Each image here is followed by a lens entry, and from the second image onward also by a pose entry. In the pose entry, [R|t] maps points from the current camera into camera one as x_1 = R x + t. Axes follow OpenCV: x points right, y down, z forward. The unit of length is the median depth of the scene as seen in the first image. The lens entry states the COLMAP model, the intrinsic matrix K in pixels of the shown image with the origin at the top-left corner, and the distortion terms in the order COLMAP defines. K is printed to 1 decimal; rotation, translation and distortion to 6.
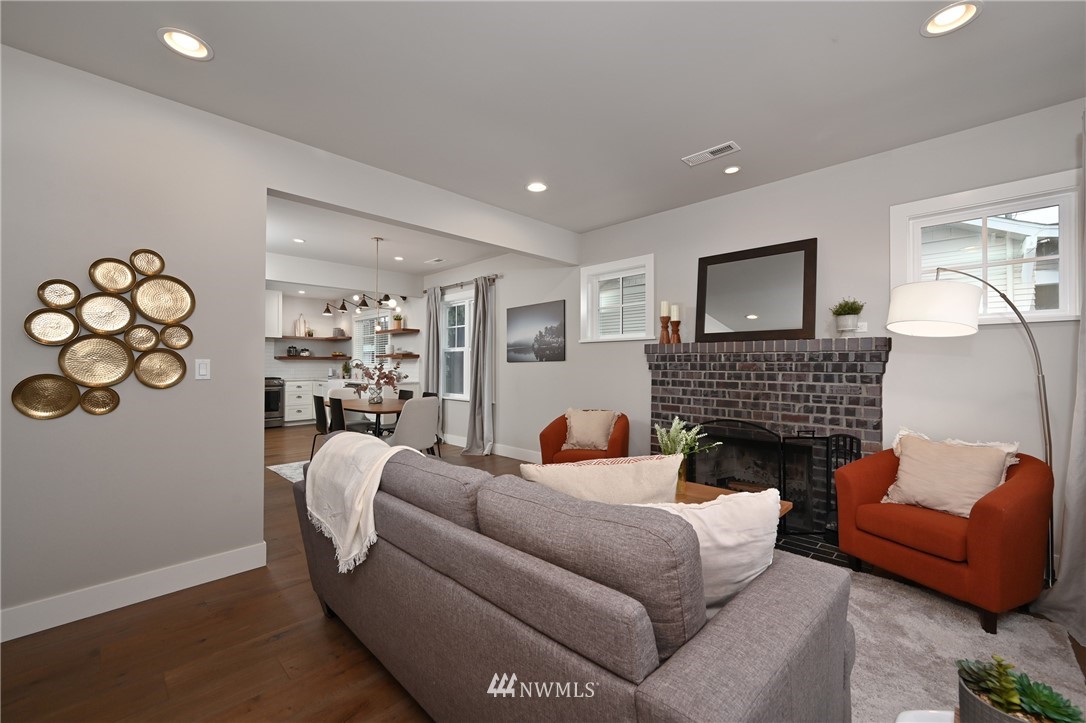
lens RADIAL K [[441.4, 0, 540.0], [0, 441.4, 362.5], [0, 0, 1]] dist [0.001328, -0.000805]
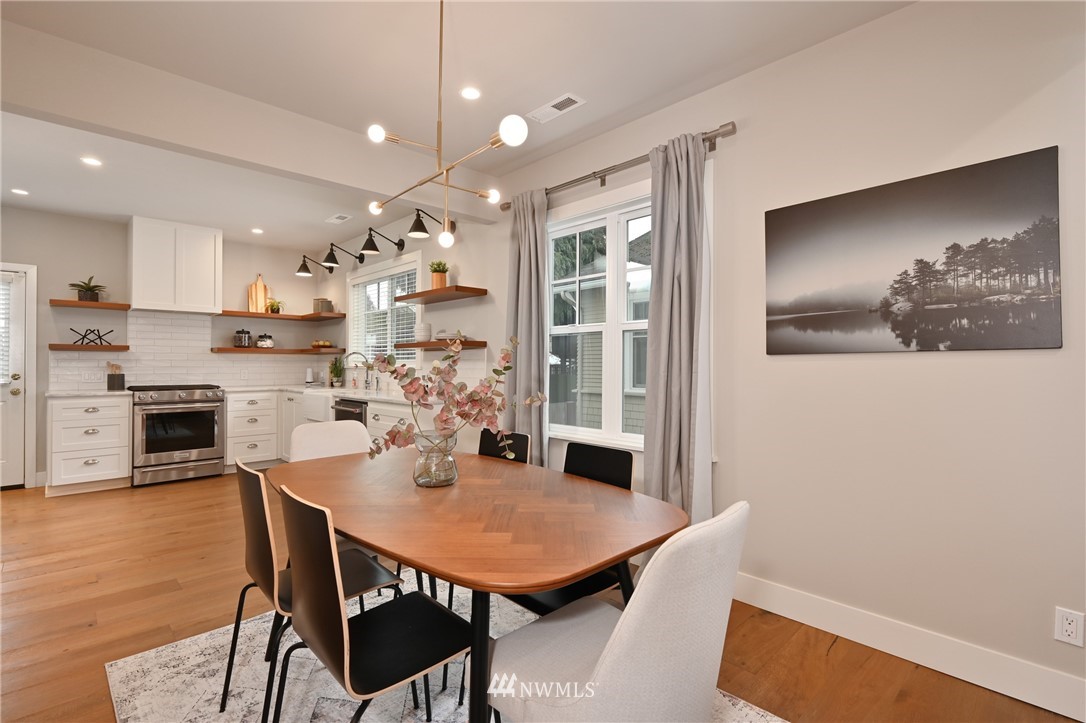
lens RADIAL K [[502.9, 0, 546.2], [0, 502.9, 363.7], [0, 0, 1]] dist [-0.021284, -0.000097]
pose [[0.999892, 0.000845, -0.014688, -0.174822], [-0.000766, 0.999985, 0.005390, 0.003212], [0.014693, -0.005378, 0.999878, 0.393774]]
